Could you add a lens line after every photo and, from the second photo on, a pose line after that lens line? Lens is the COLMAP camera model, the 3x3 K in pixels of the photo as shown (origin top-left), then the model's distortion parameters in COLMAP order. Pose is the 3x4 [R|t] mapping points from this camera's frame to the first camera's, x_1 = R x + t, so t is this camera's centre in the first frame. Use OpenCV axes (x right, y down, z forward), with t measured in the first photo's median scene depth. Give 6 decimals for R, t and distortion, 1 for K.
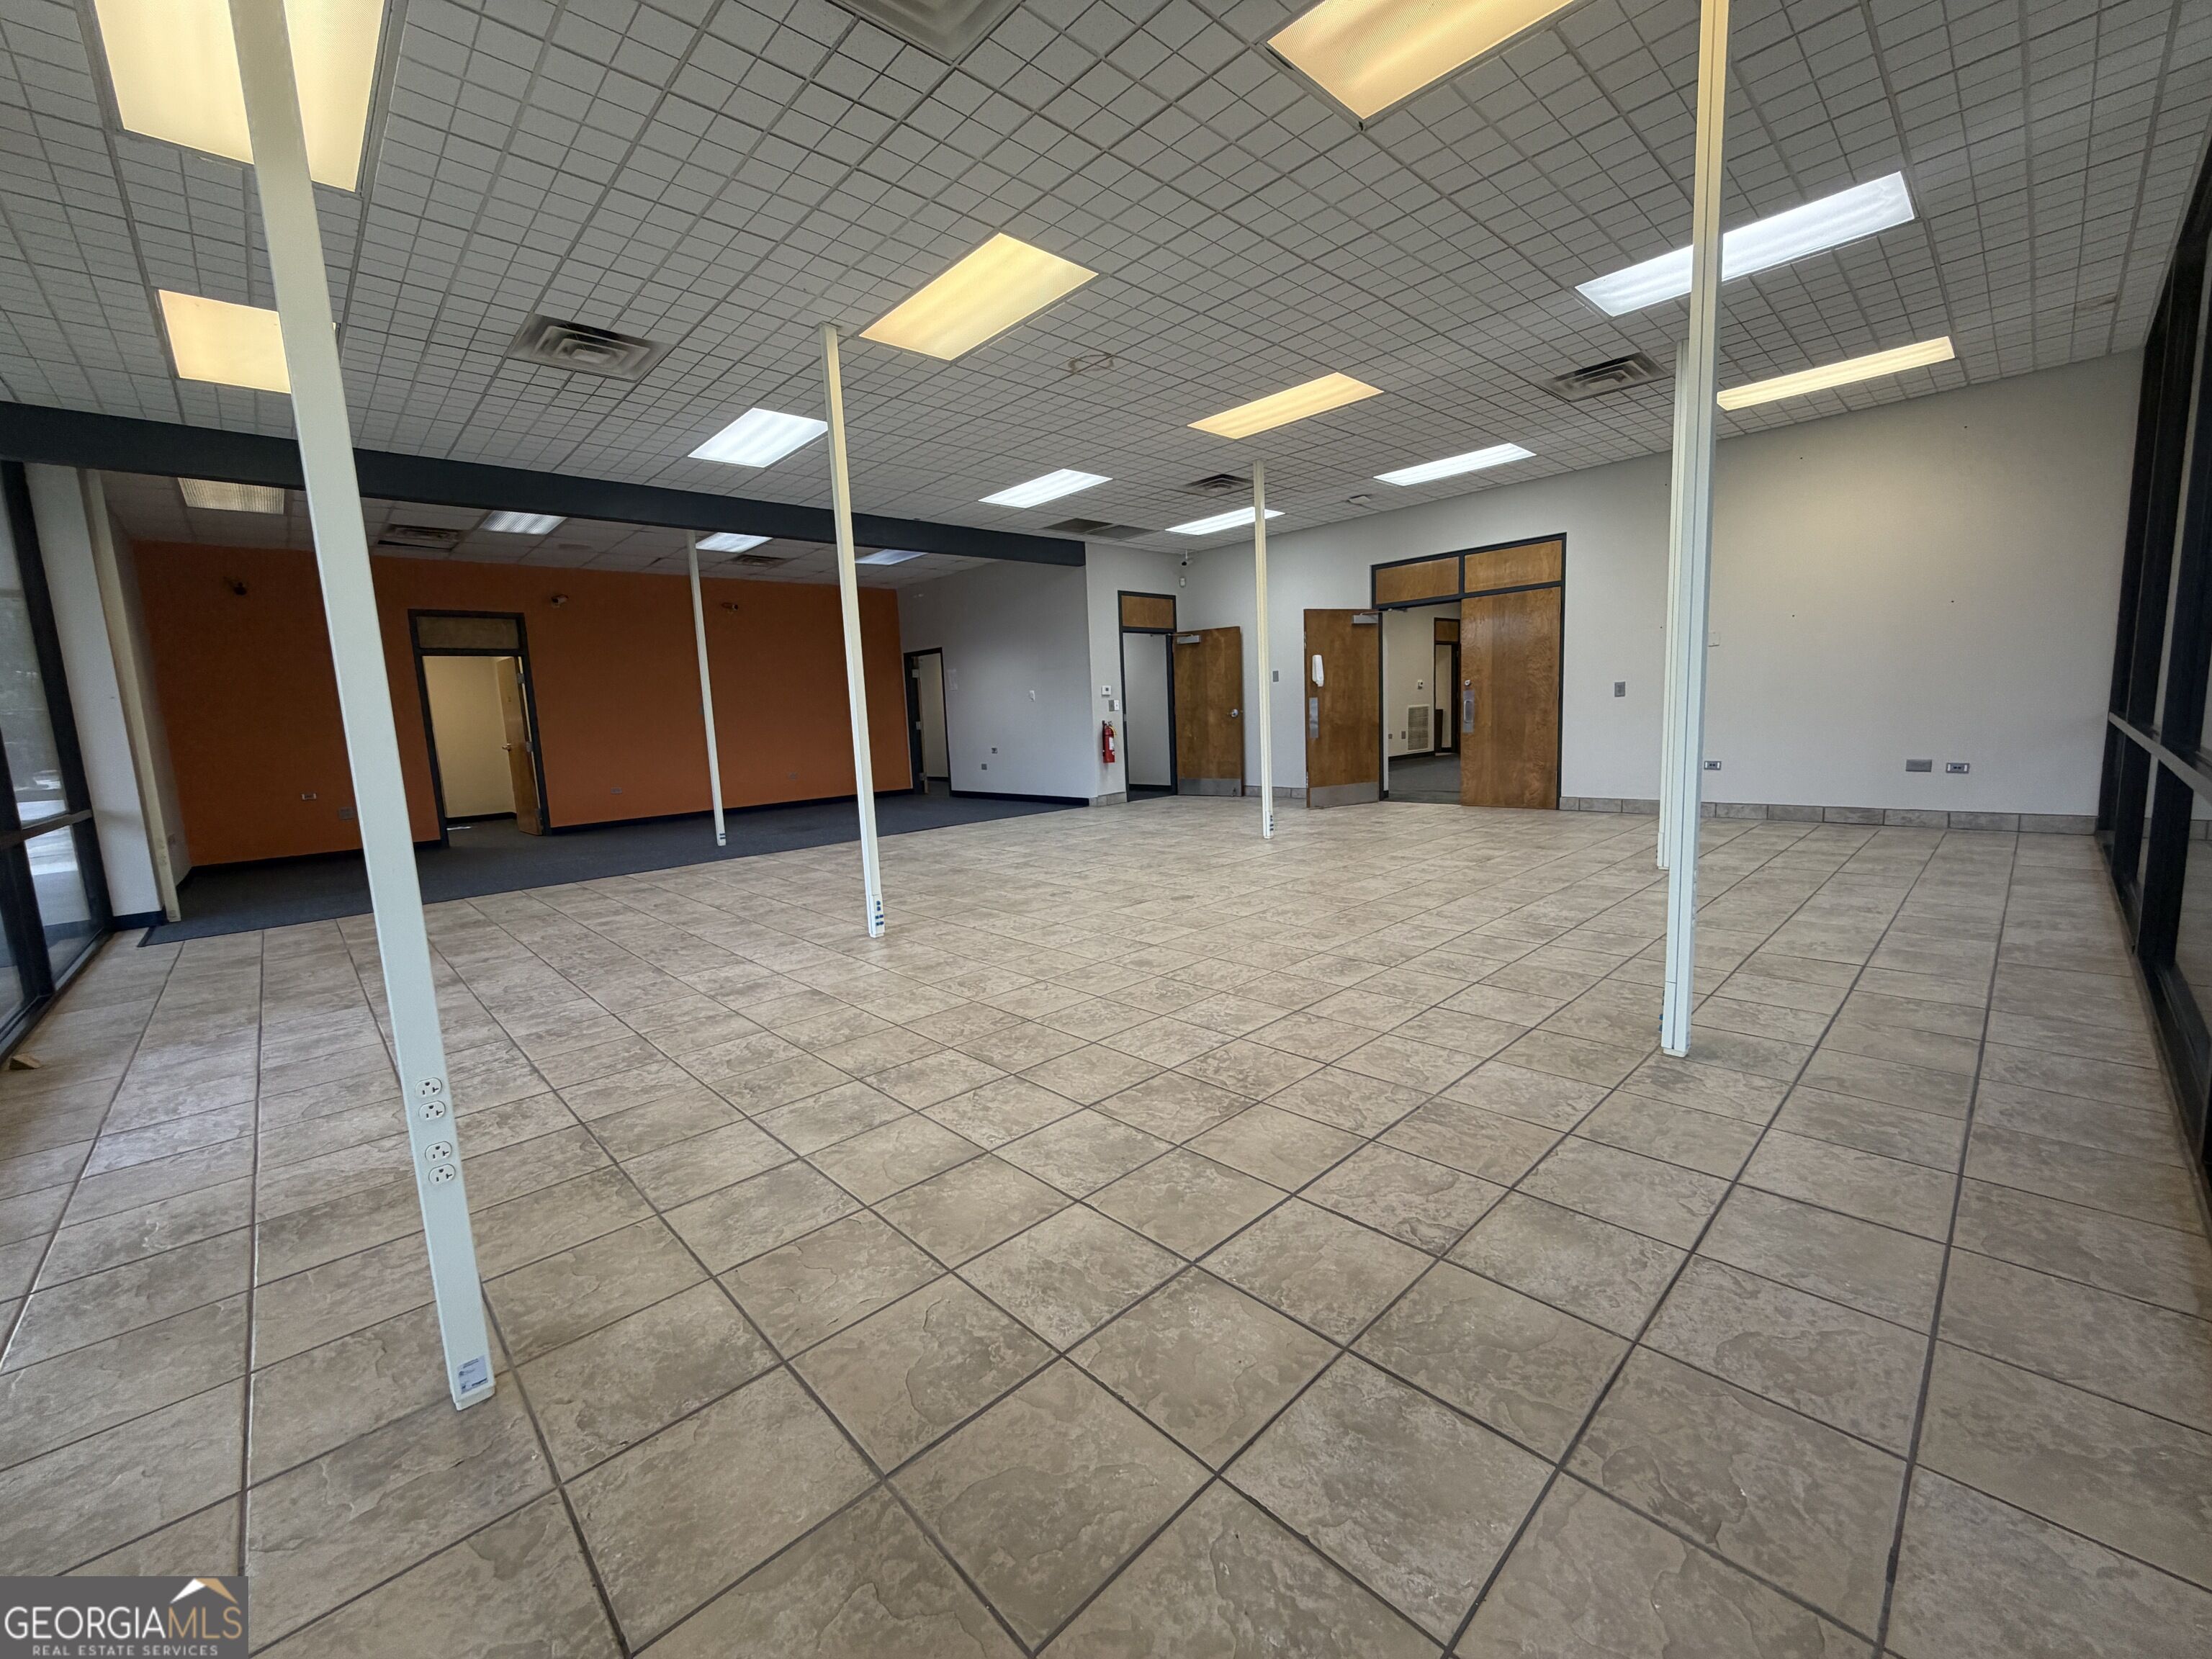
lens RADIAL K [[883.2, 0, 1102.3], [0, 883.2, 827.0], [0, 0, 1]] dist [-0.002324, 0.000825]
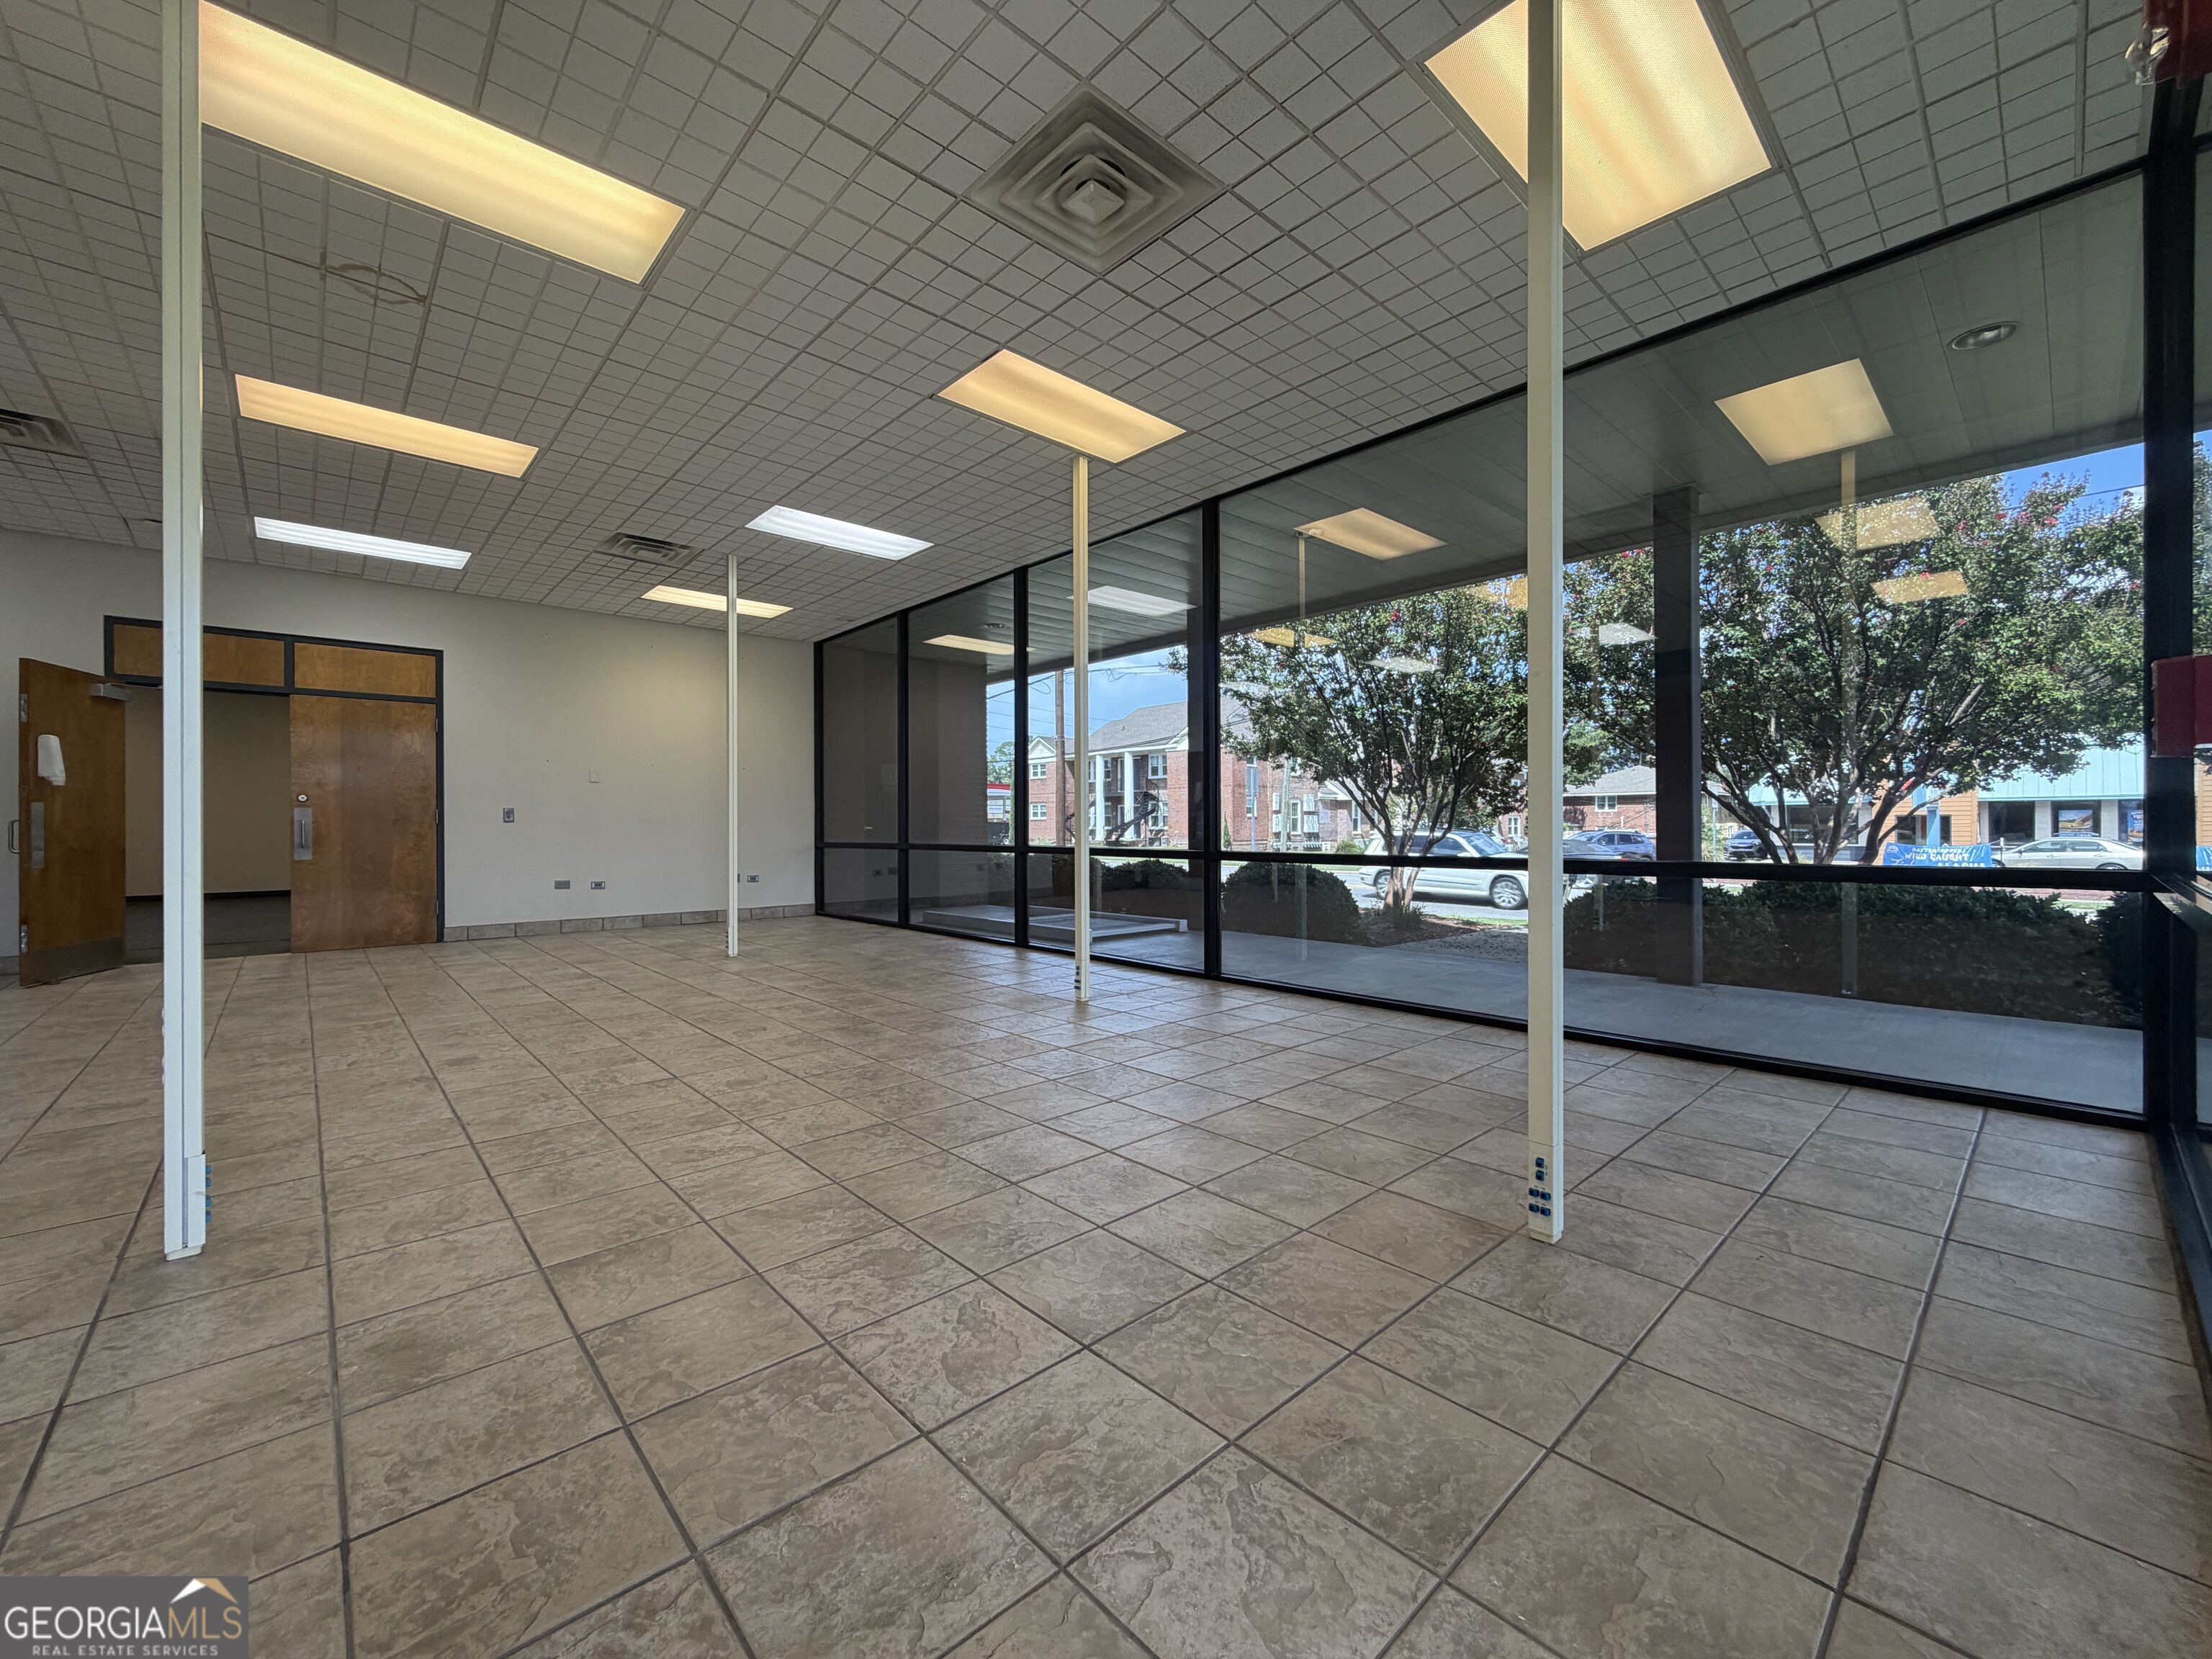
lens RADIAL K [[883.2, 0, 1102.3], [0, 883.2, 827.0], [0, 0, 1]] dist [-0.002324, 0.000825]
pose [[0.018524, 0.045554, 0.998790, -0.841508], [0.134364, 0.989786, -0.047635, -0.004319], [-0.990759, 0.135084, 0.012214, 0.626954]]
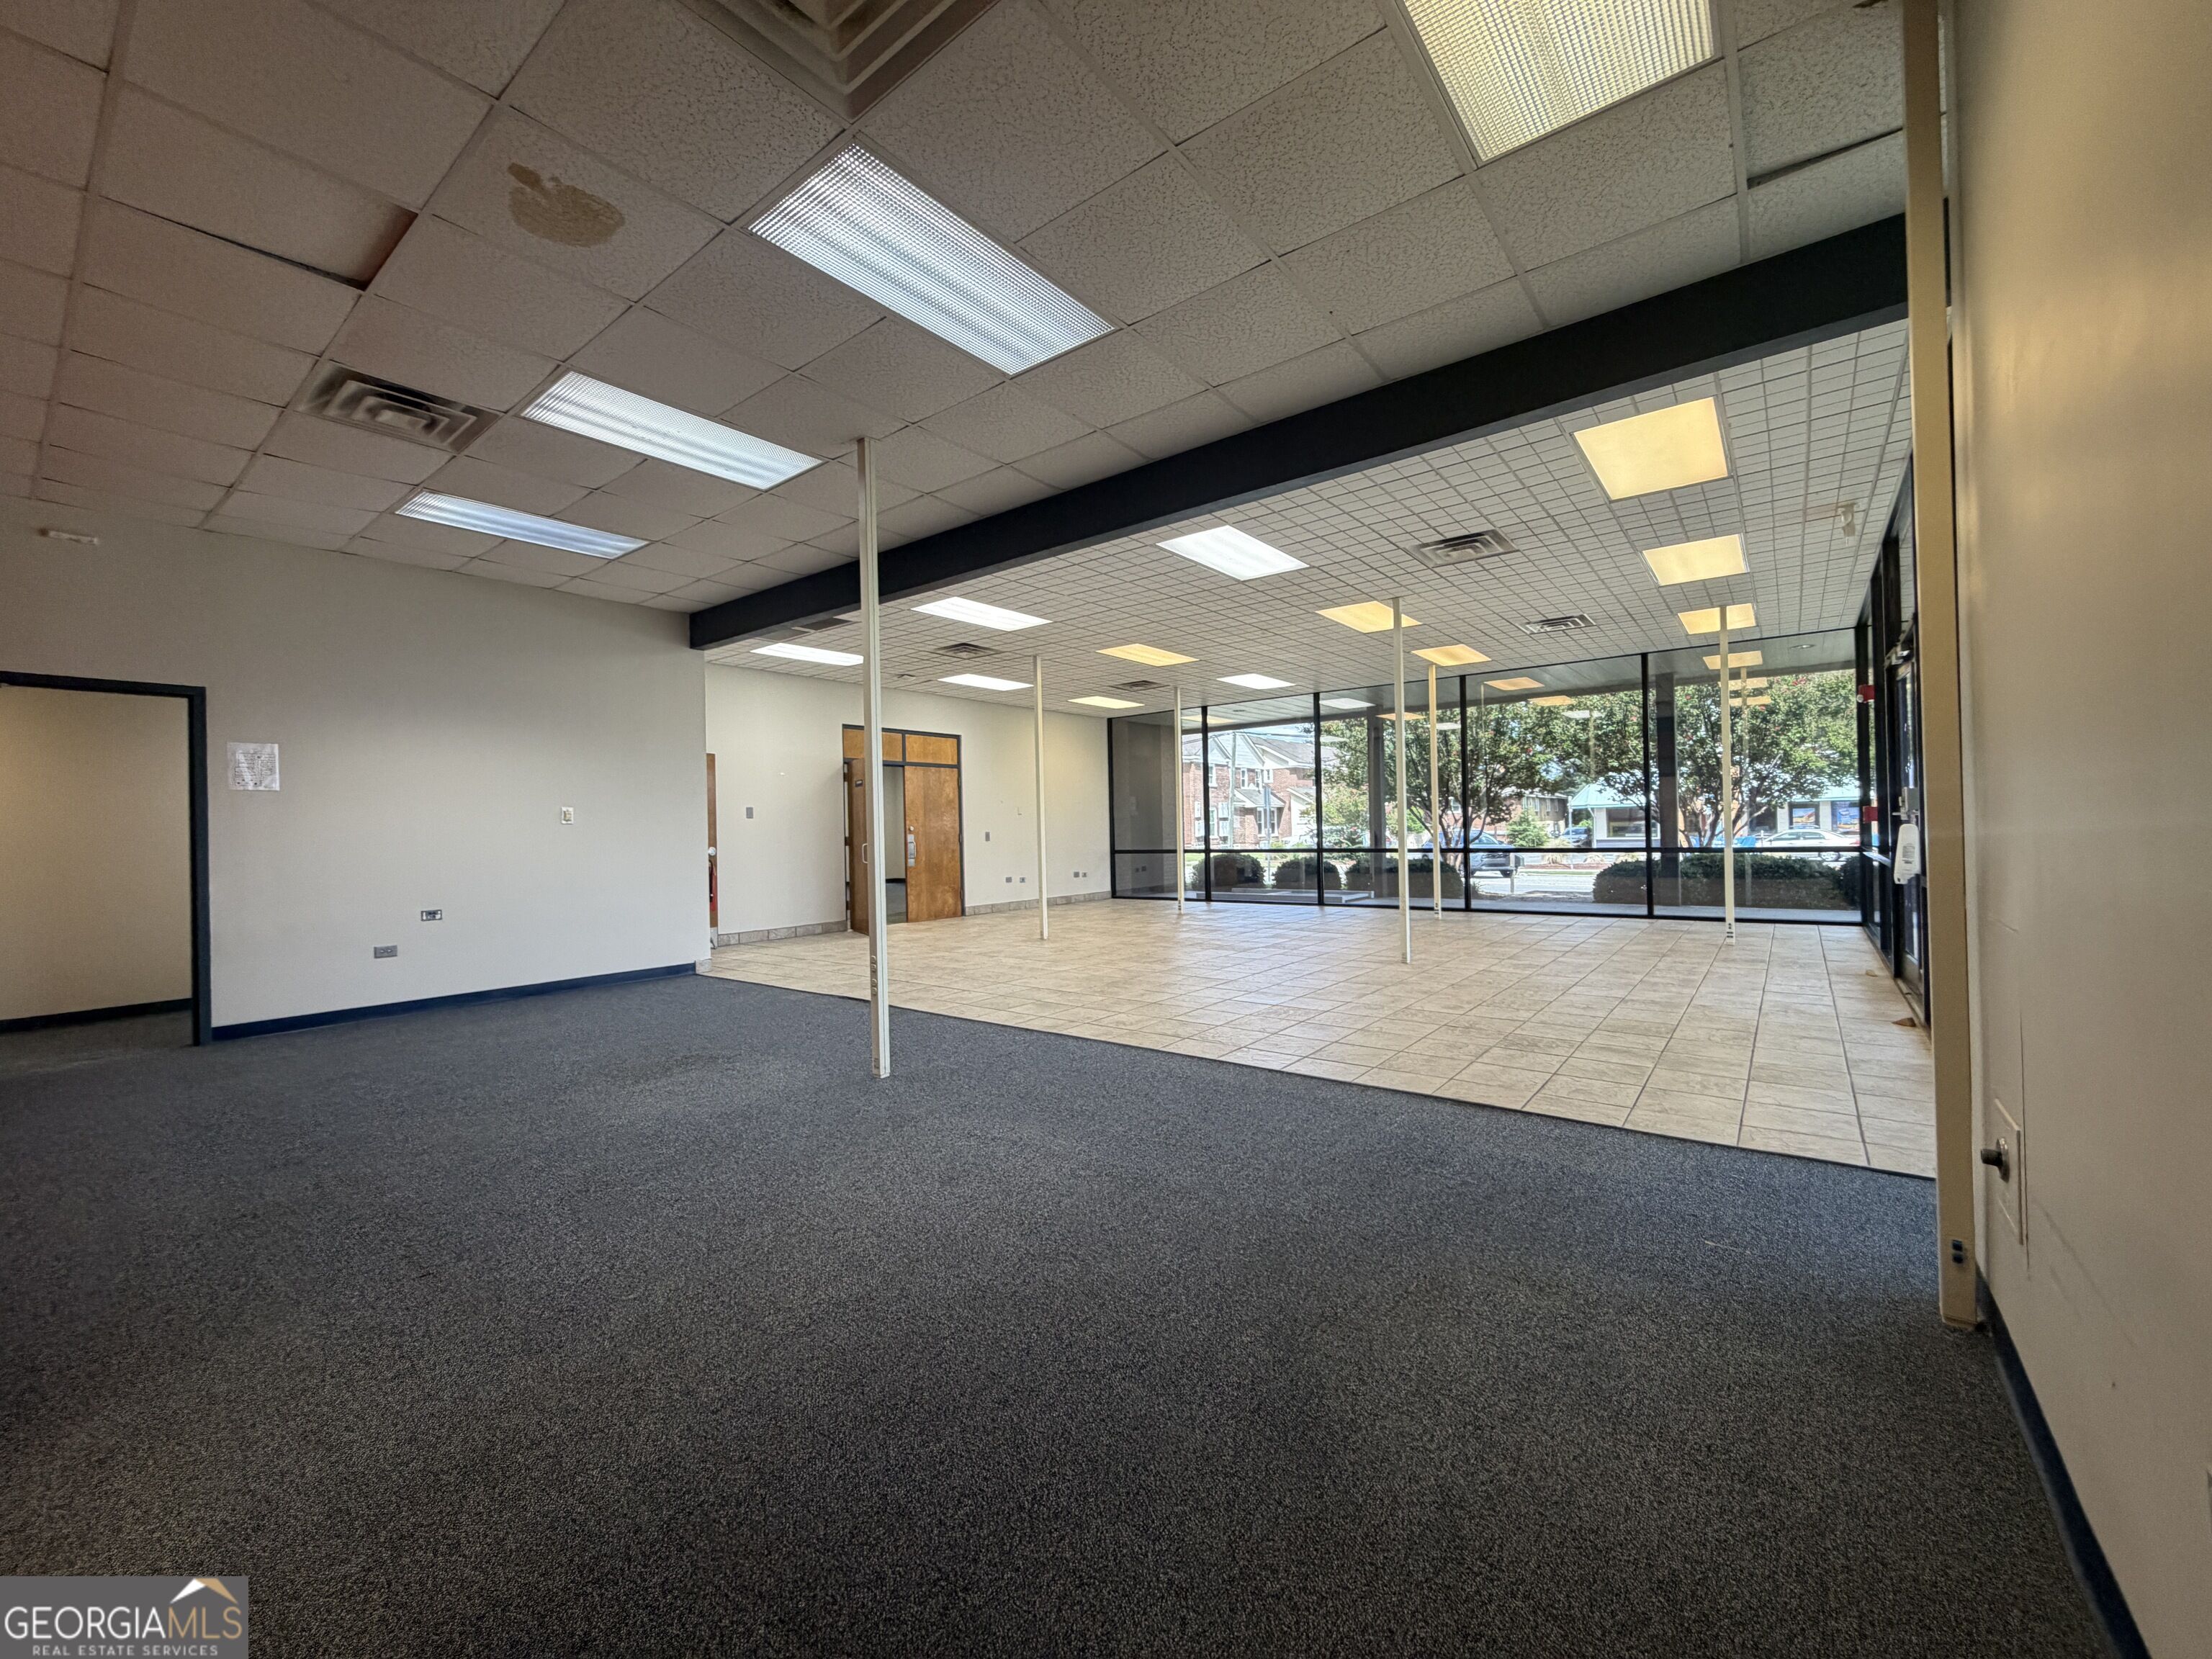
lens RADIAL K [[883.2, 0, 1102.3], [0, 883.2, 827.0], [0, 0, 1]] dist [-0.002324, 0.000825]
pose [[-0.145956, 0.053551, 0.987841, -2.119516], [0.157197, 0.987103, -0.030285, -0.183211], [-0.976722, 0.150865, -0.152492, 2.096370]]
